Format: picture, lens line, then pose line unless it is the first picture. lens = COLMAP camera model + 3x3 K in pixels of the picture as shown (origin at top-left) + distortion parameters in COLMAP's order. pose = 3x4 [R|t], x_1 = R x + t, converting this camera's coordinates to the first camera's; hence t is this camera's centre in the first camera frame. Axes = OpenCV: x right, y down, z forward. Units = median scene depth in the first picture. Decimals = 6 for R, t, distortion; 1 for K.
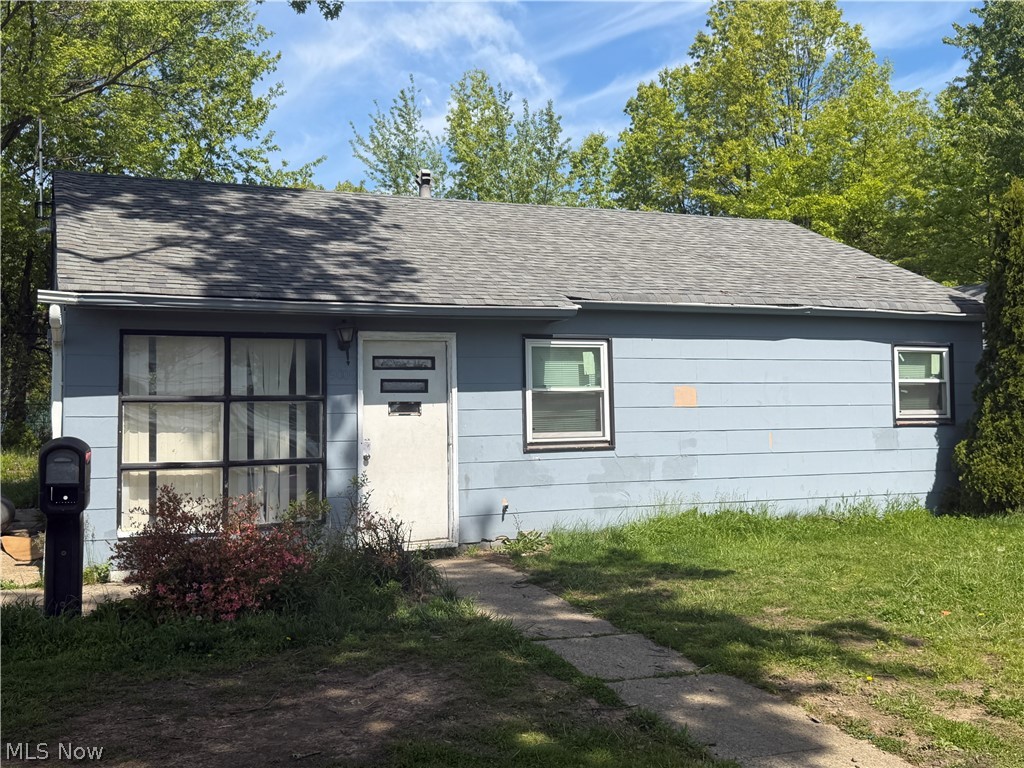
lens RADIAL K [[1106.8, 0, 512.0], [0, 1106.8, 384.0], [0, 0, 1]] dist [0.137792, -0.321100]
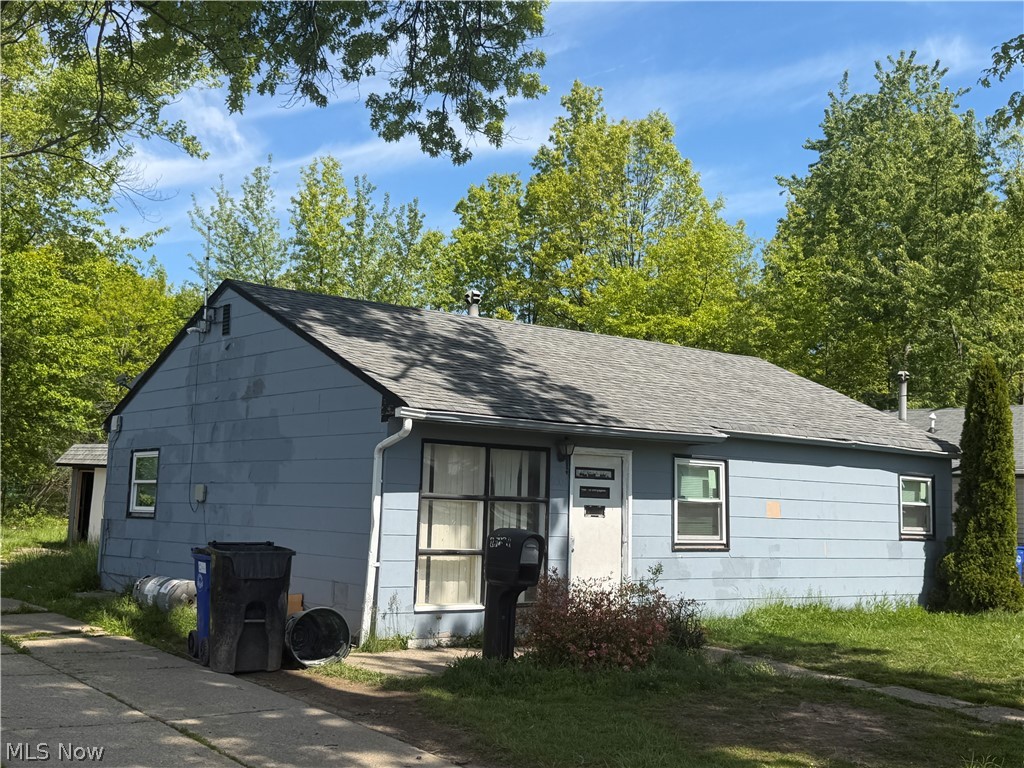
lens RADIAL K [[1205.0, 0, 512.0], [0, 1205.0, 384.0], [0, 0, 1]] dist [0.189246, -0.540408]
pose [[0.964968, 0.067031, 0.253660, -0.488312], [-0.048062, 0.995615, -0.080258, -0.005522], [-0.257927, 0.065255, 0.963958, -0.243311]]
